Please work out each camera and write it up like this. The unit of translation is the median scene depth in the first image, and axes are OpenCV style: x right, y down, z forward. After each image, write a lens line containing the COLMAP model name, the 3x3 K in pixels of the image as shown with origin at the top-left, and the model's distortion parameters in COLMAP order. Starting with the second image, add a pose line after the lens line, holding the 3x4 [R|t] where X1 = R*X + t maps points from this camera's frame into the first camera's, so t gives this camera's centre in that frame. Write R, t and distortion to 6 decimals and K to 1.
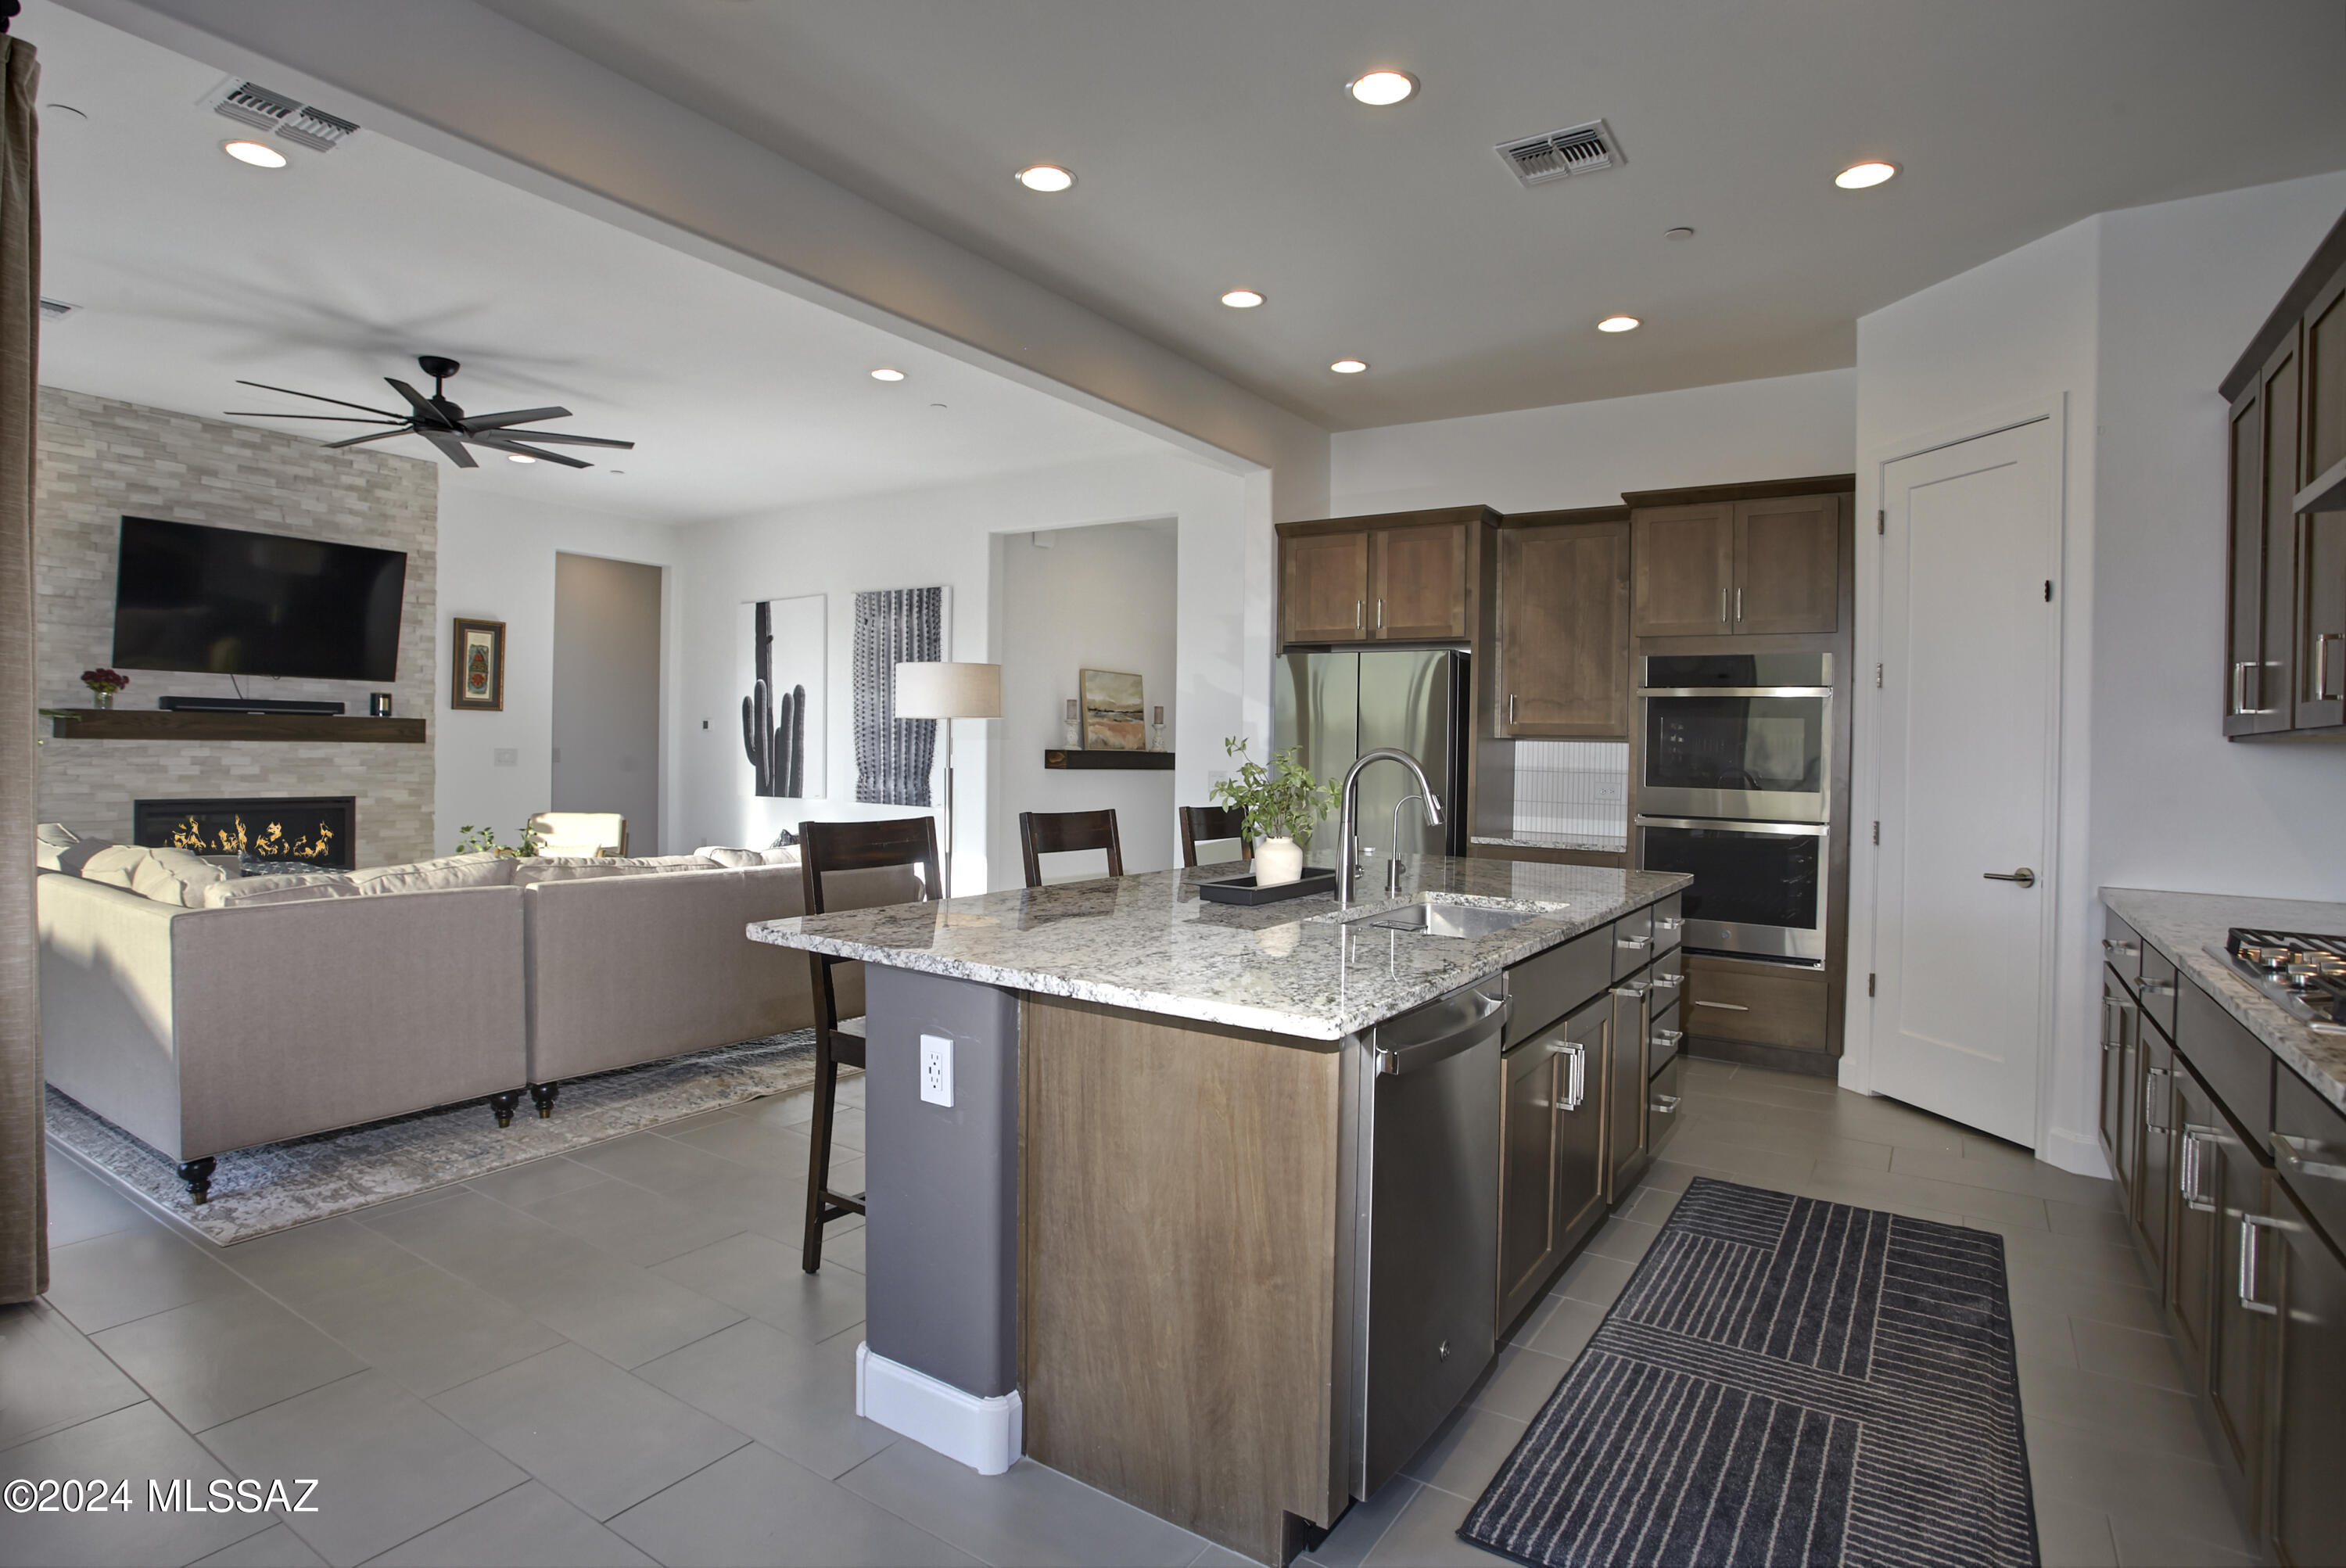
lens RADIAL K [[1211.9, 0, 1121.6], [0, 1211.9, 751.7], [0, 0, 1]] dist [-0.041084, 0.020572]
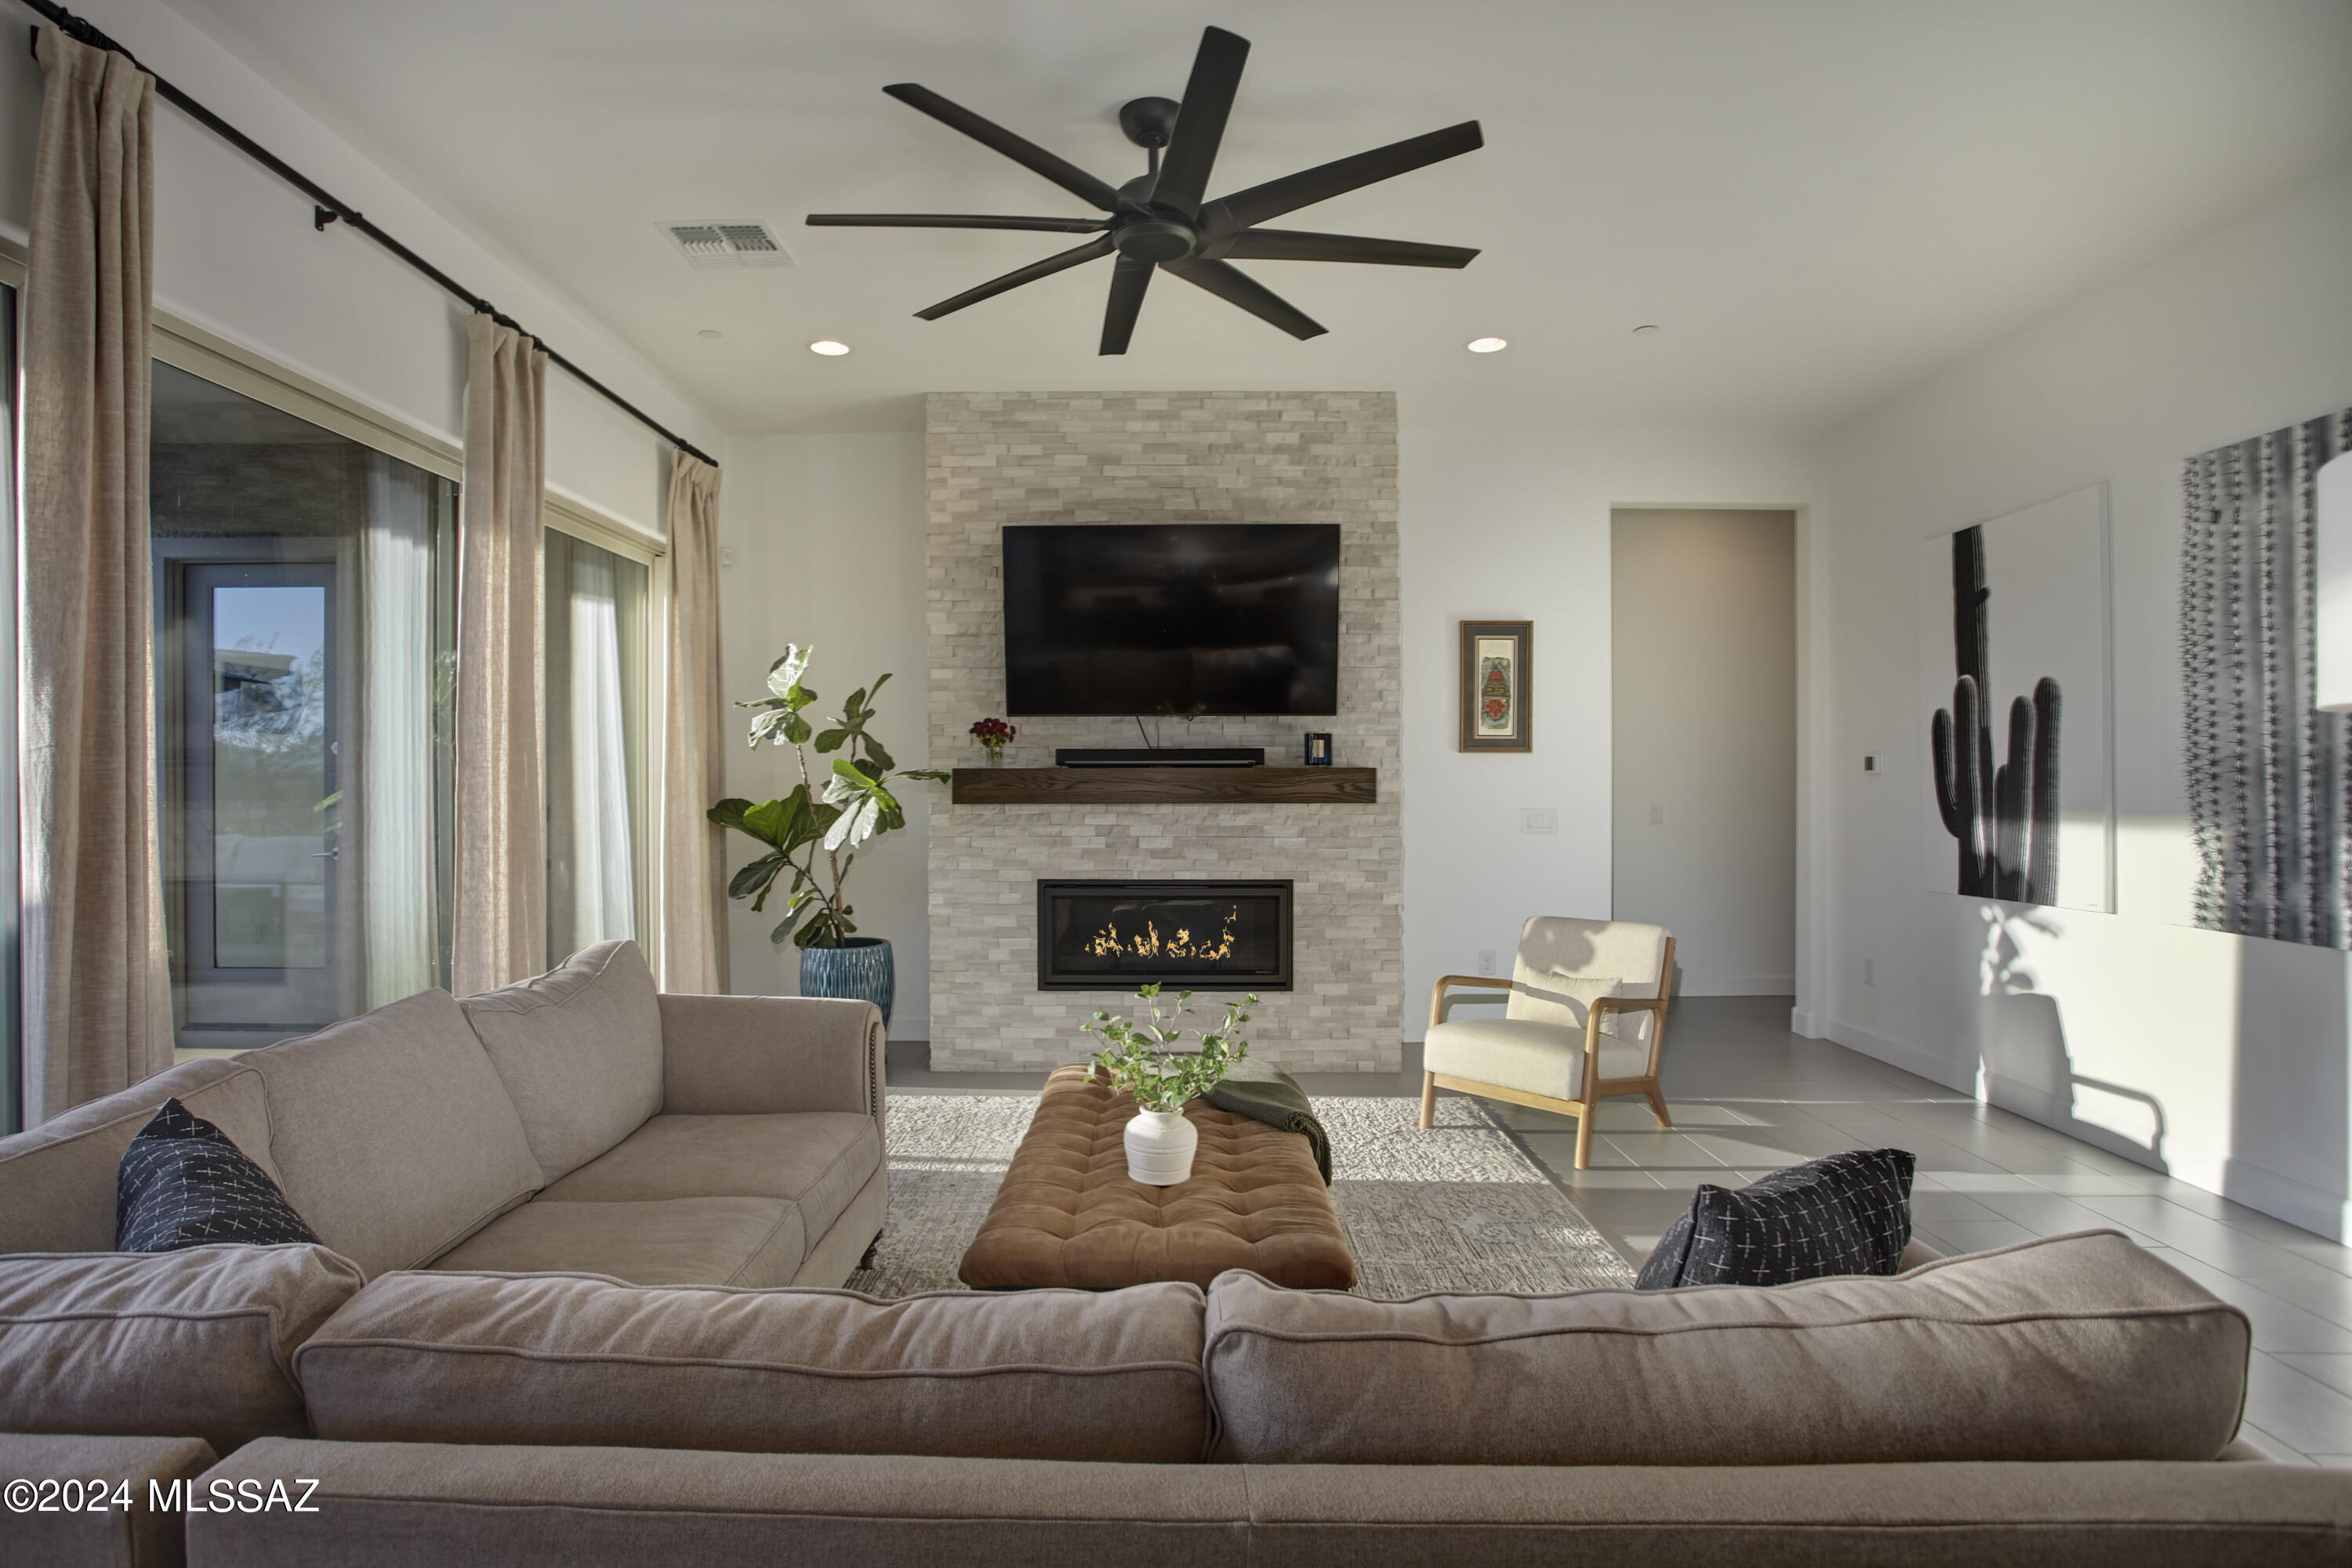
lens RADIAL K [[1215.0, 0, 1164.7], [0, 1215.0, 778.9], [0, 0, 1]] dist [-0.041084, 0.020572]
pose [[0.569497, -0.019137, -0.821771, -0.093676], [0.008641, 0.999813, -0.017295, -0.011214], [0.821948, 0.002748, 0.569556, 0.544070]]
